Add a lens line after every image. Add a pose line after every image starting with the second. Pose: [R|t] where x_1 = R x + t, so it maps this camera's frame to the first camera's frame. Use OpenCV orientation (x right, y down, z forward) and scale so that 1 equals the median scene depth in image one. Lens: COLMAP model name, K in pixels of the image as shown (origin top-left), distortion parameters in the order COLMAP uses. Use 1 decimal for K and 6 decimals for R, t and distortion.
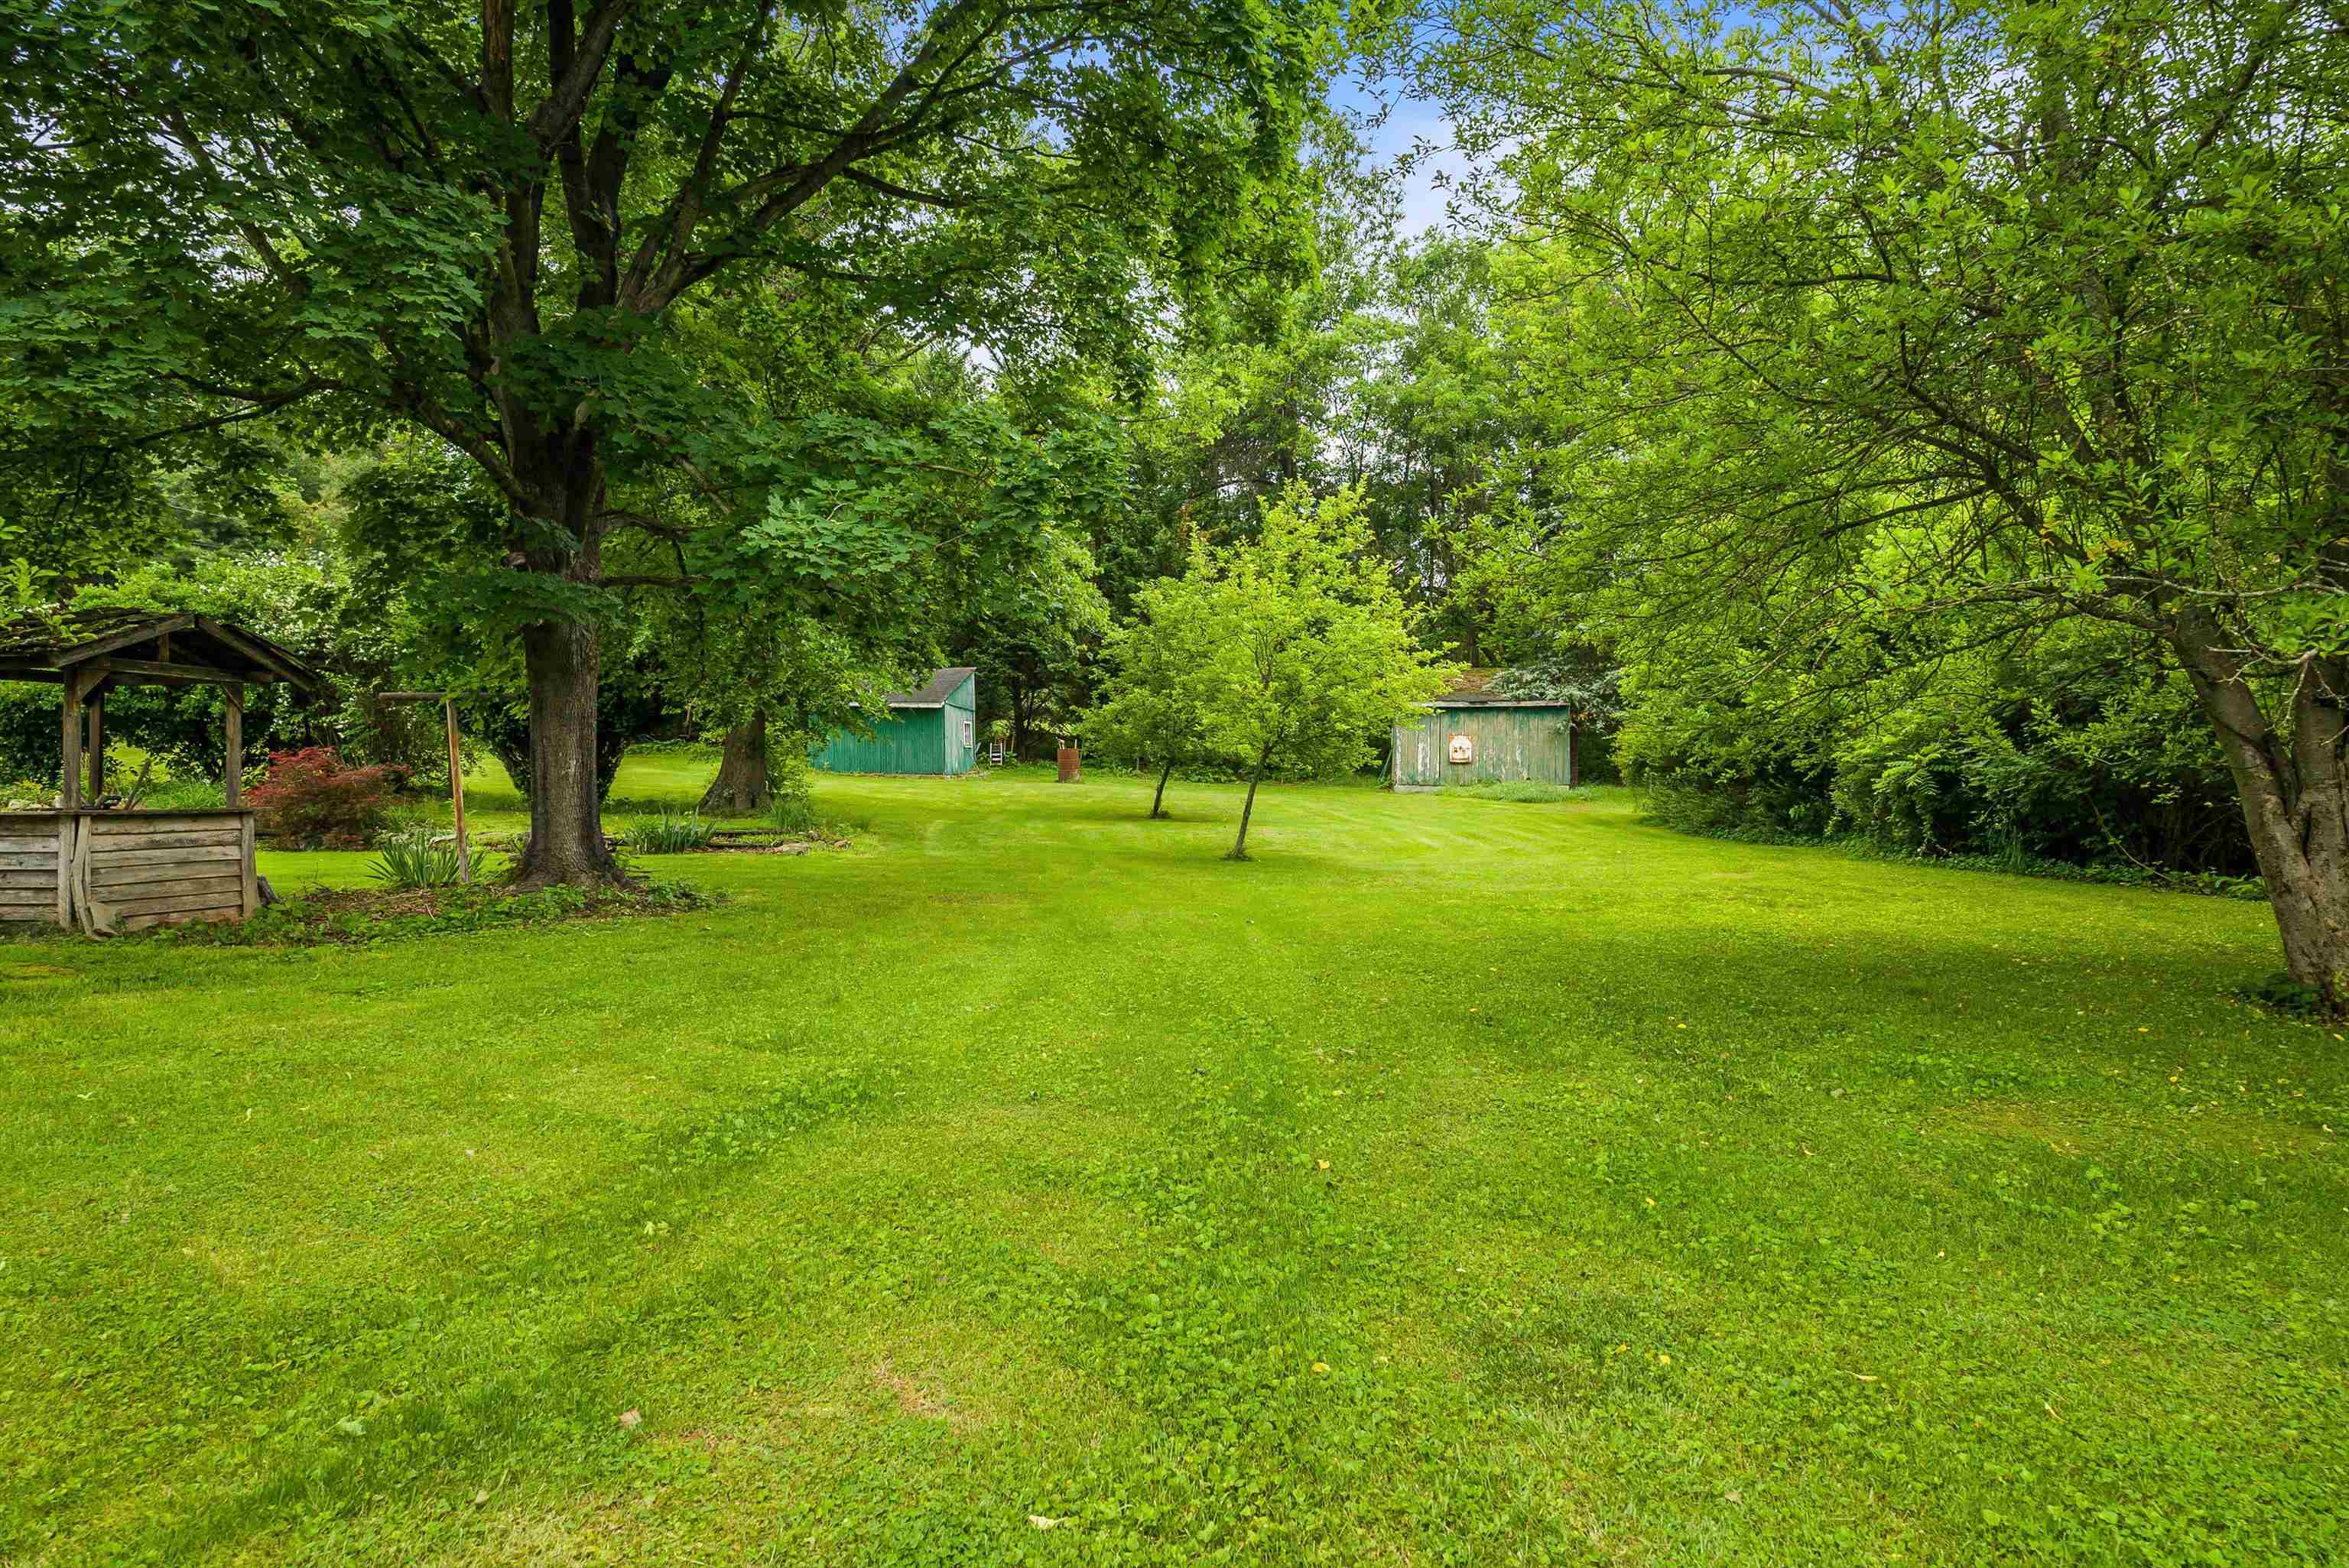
lens RADIAL K [[1337.4, 0, 1181.0], [0, 1337.4, 780.6], [0, 0, 1]] dist [0.001970, 0.001902]
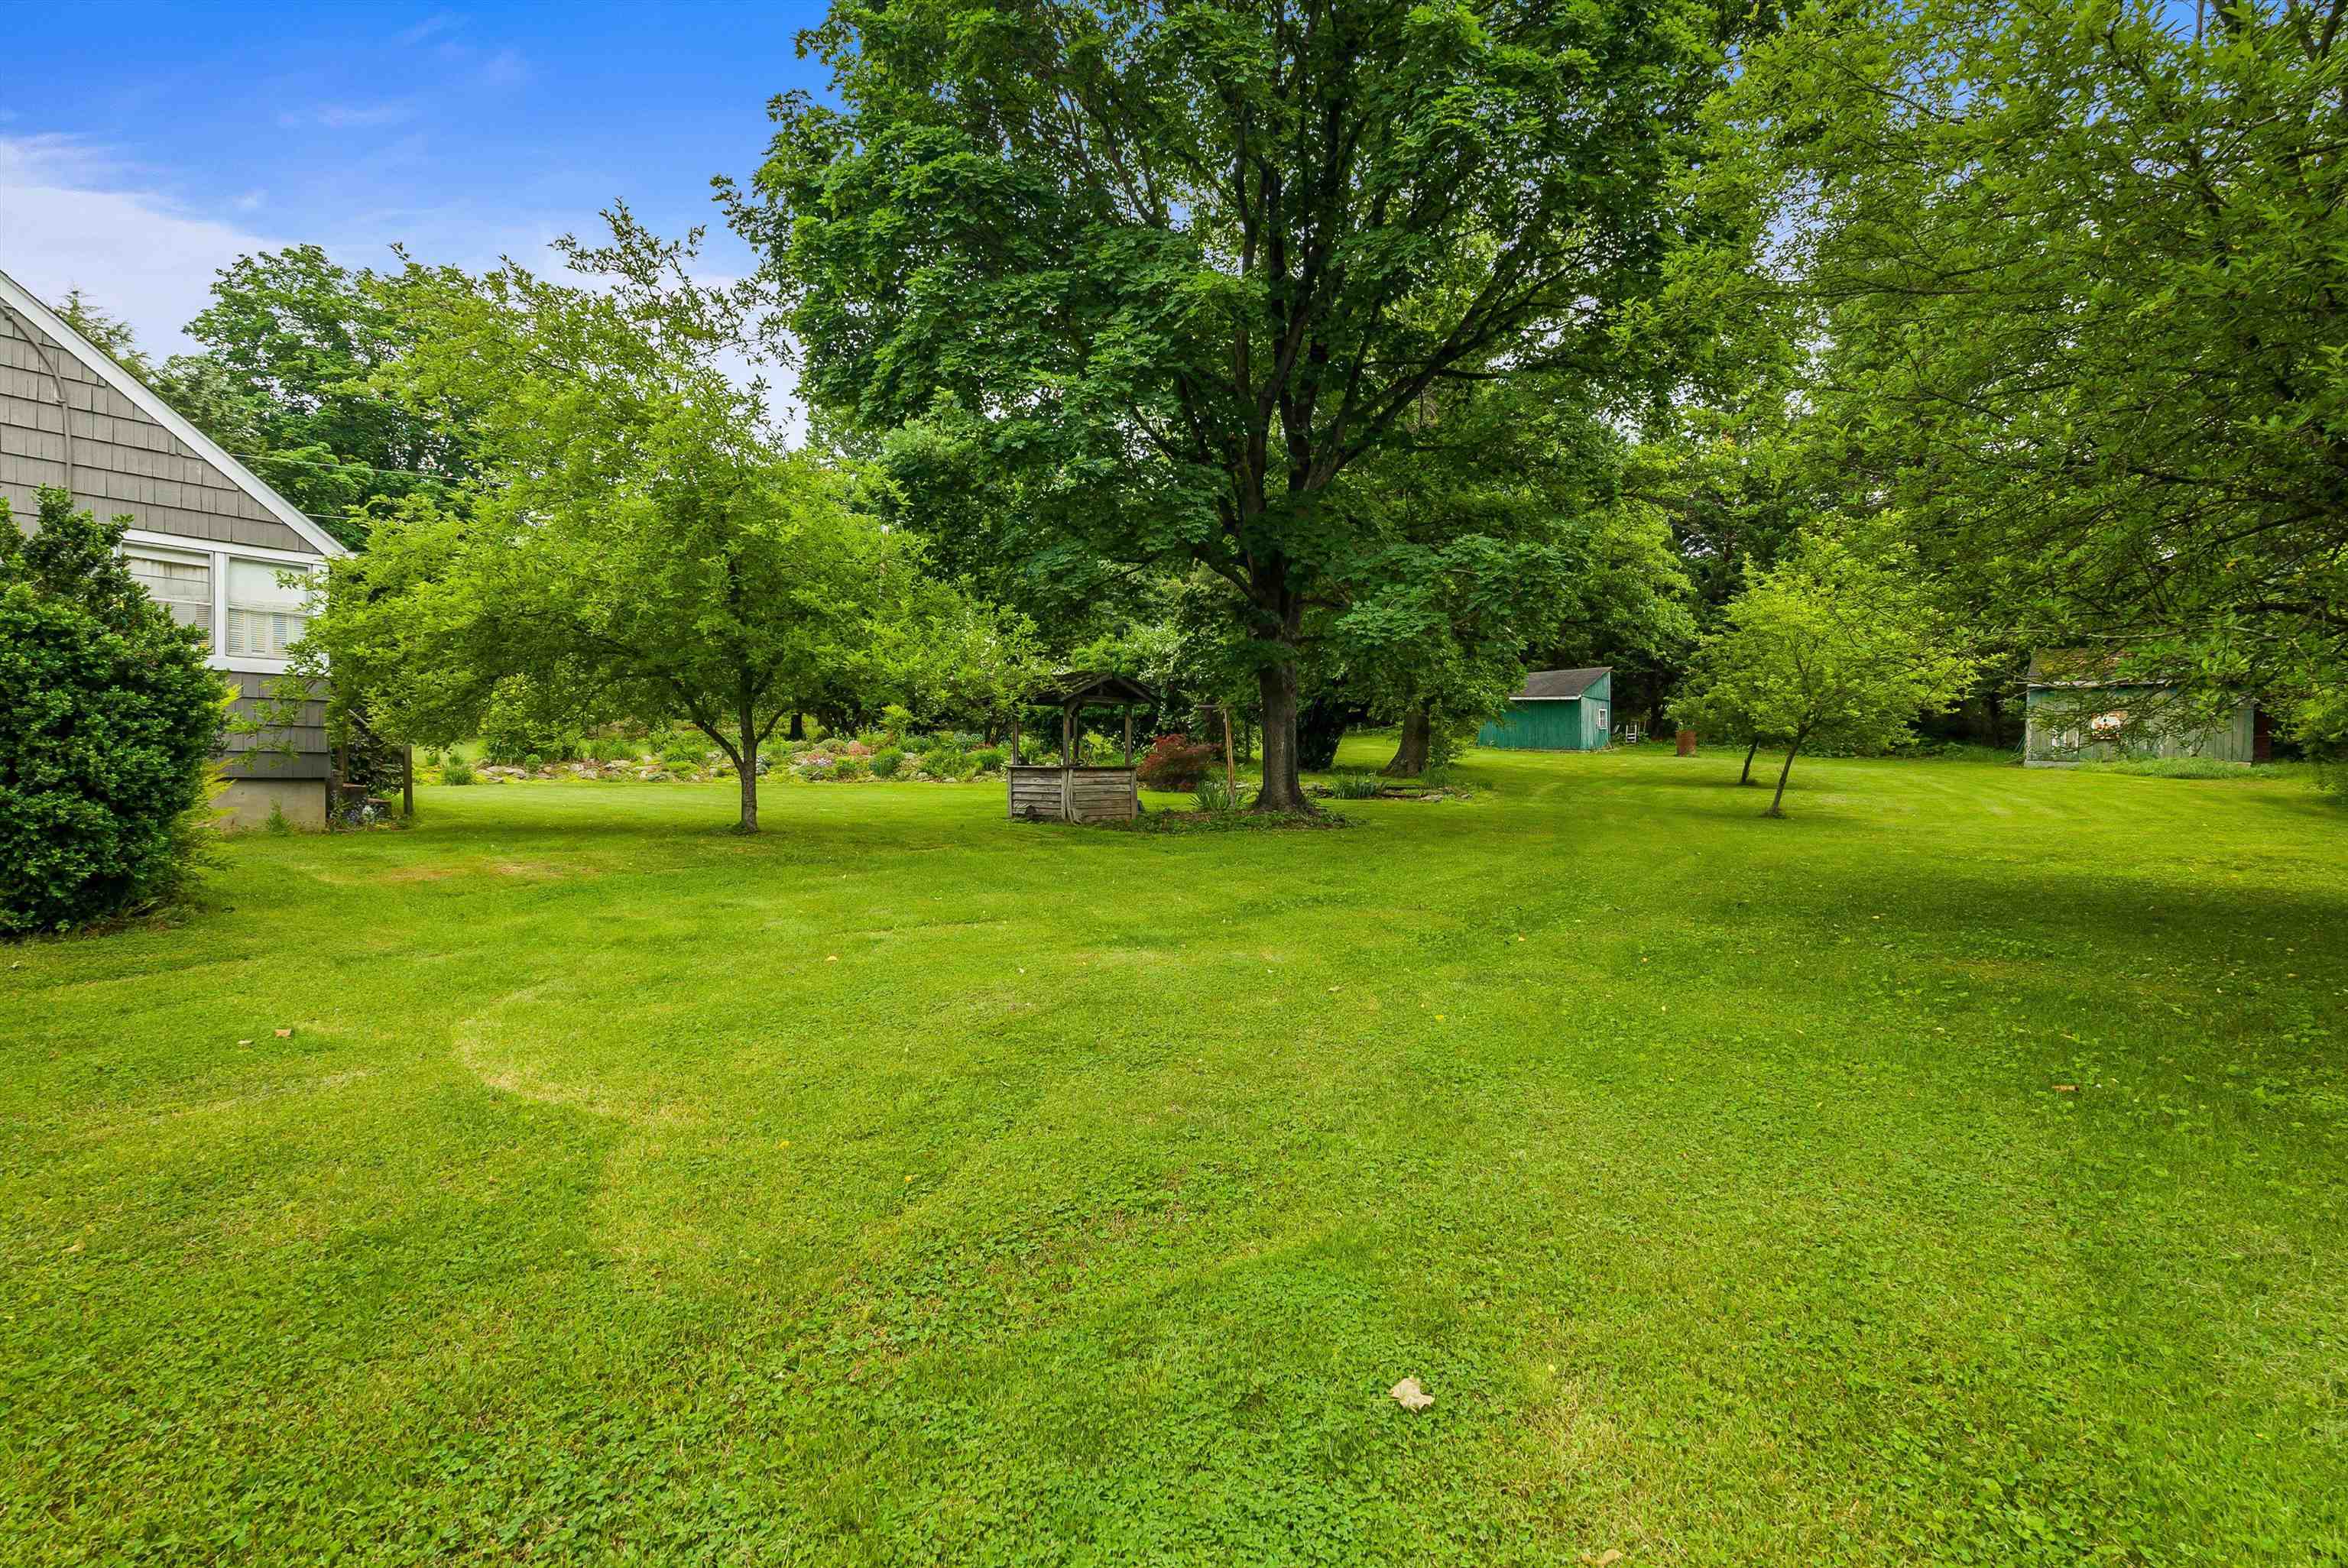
lens RADIAL K [[1060.6, 0, 1177.1], [0, 1060.6, 779.0], [0, 0, 1]] dist [-0.001033, -0.000353]
pose [[0.827242, 0.017172, -0.561584, 0.147707], [-0.004028, 0.999688, 0.024635, 0.000059], [0.561832, -0.018117, 0.827053, -0.165295]]
